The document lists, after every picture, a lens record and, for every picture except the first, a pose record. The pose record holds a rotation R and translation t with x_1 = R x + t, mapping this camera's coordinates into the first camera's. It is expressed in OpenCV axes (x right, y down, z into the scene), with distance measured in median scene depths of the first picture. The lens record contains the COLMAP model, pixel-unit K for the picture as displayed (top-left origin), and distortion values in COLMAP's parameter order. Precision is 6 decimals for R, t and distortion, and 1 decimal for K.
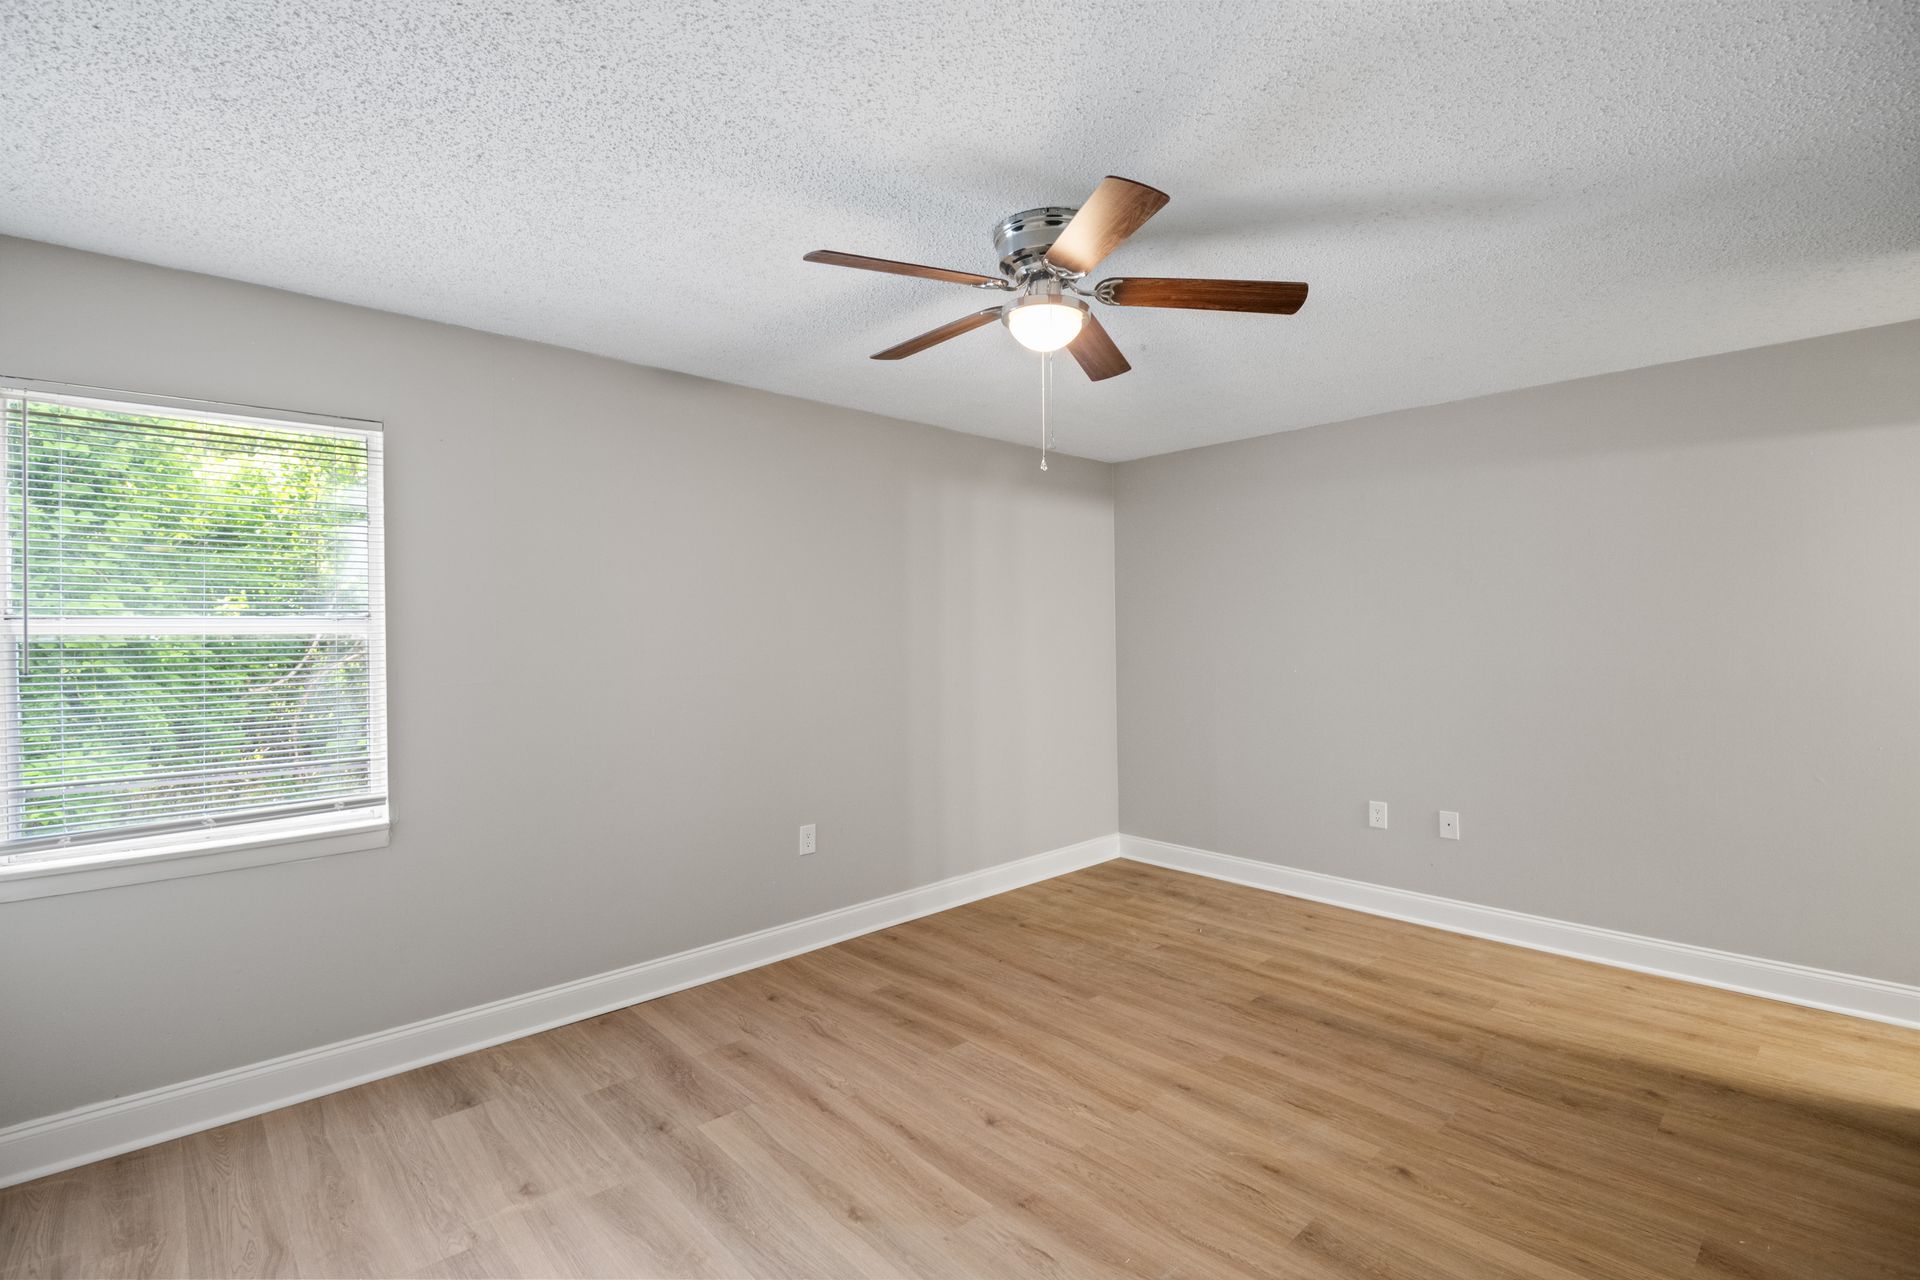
lens RADIAL K [[874.1, 0, 945.3], [0, 874.1, 638.7], [0, 0, 1]] dist [0.014756, -0.000377]
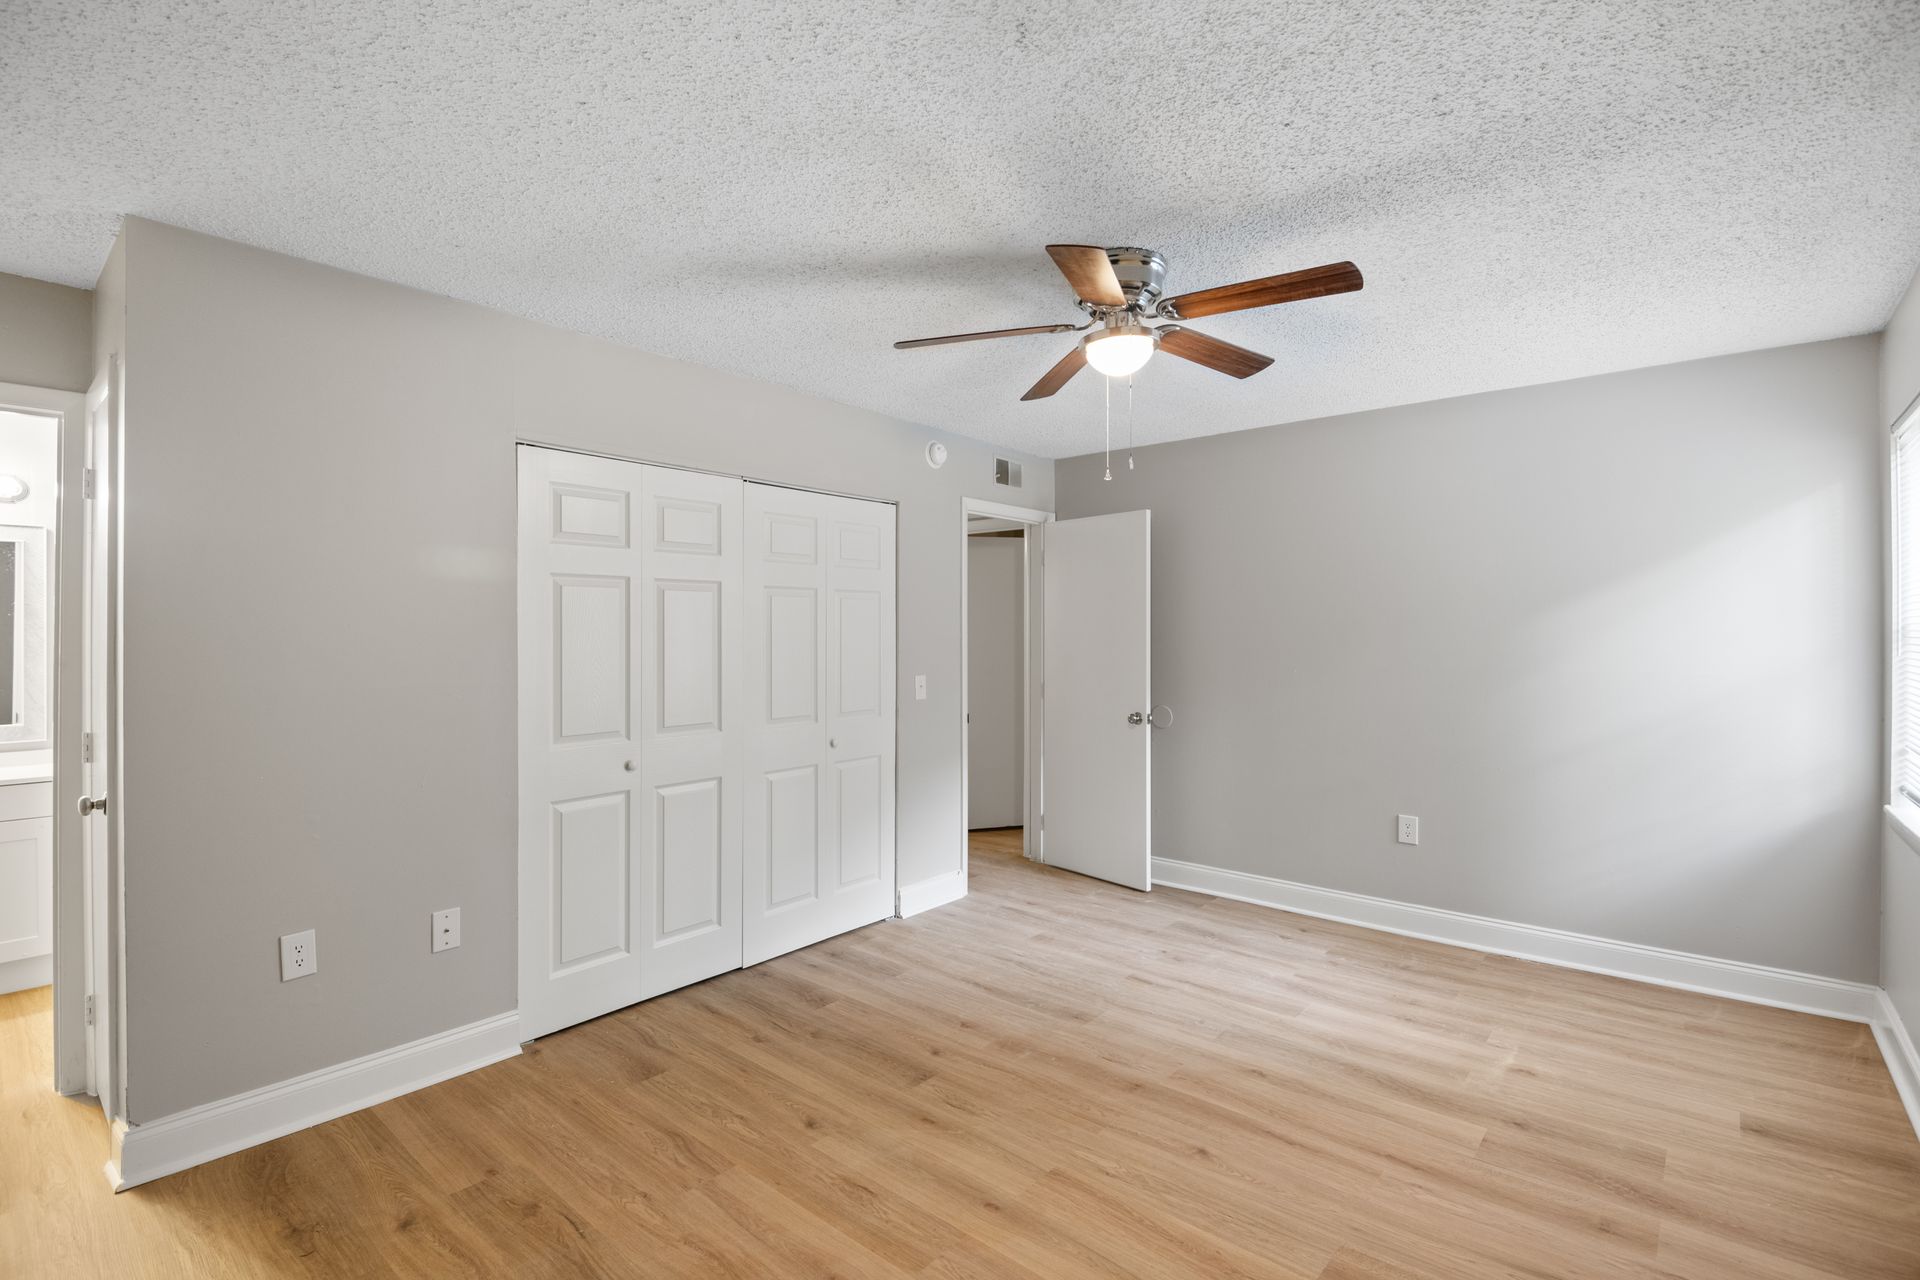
lens RADIAL K [[874.1, 0, 959.4], [0, 874.1, 635.4], [0, 0, 1]] dist [0.014756, -0.000377]
pose [[-0.991859, 0.006486, -0.127173, 0.449339], [0.005743, 0.999964, 0.006214, -0.007650], [0.127208, 0.005433, -0.991861, 2.005282]]
